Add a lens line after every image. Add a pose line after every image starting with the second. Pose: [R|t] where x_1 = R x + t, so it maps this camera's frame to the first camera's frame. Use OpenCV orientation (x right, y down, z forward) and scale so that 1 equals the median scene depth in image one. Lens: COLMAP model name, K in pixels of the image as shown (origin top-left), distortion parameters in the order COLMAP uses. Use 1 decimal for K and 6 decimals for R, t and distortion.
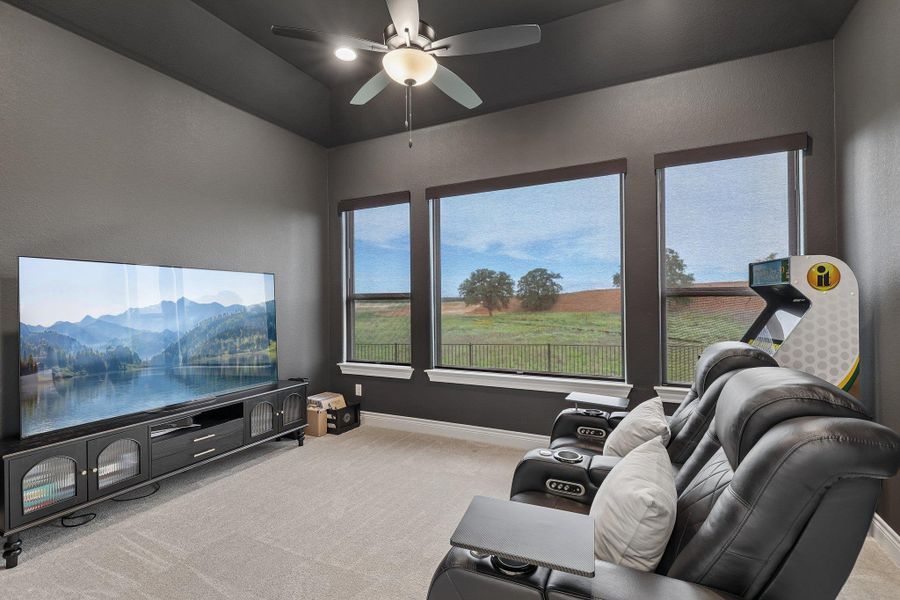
lens RADIAL K [[421.2, 0, 462.3], [0, 421.2, 300.5], [0, 0, 1]] dist [0.000721, 0.000201]
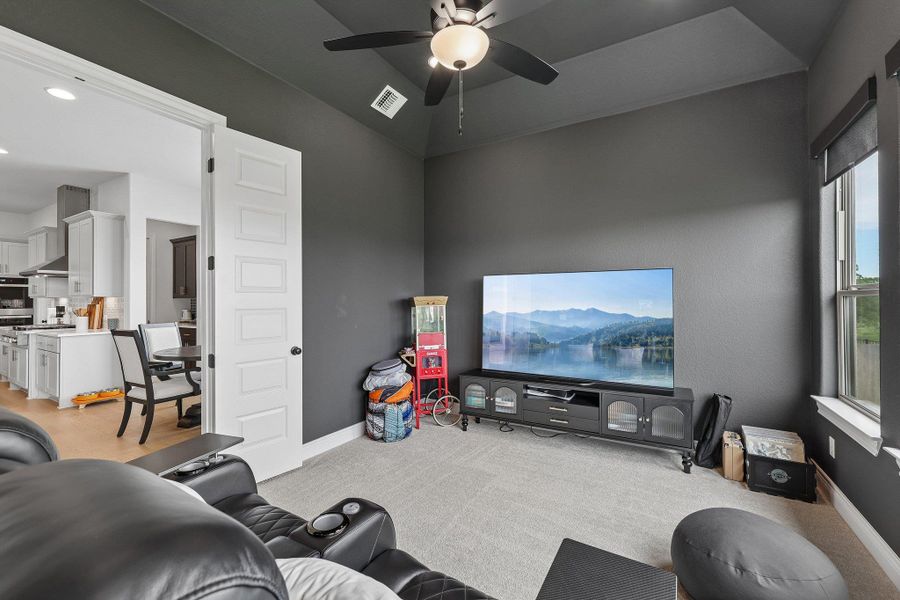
lens RADIAL K [[379.1, 0, 452.3], [0, 379.1, 299.1], [0, 0, 1]] dist [-0.000866, 0.000361]
pose [[-0.098960, 0.000815, -0.995091, 0.565689], [0.004616, 0.999989, 0.000360, -0.004485], [0.995081, -0.004558, -0.098962, 0.834014]]
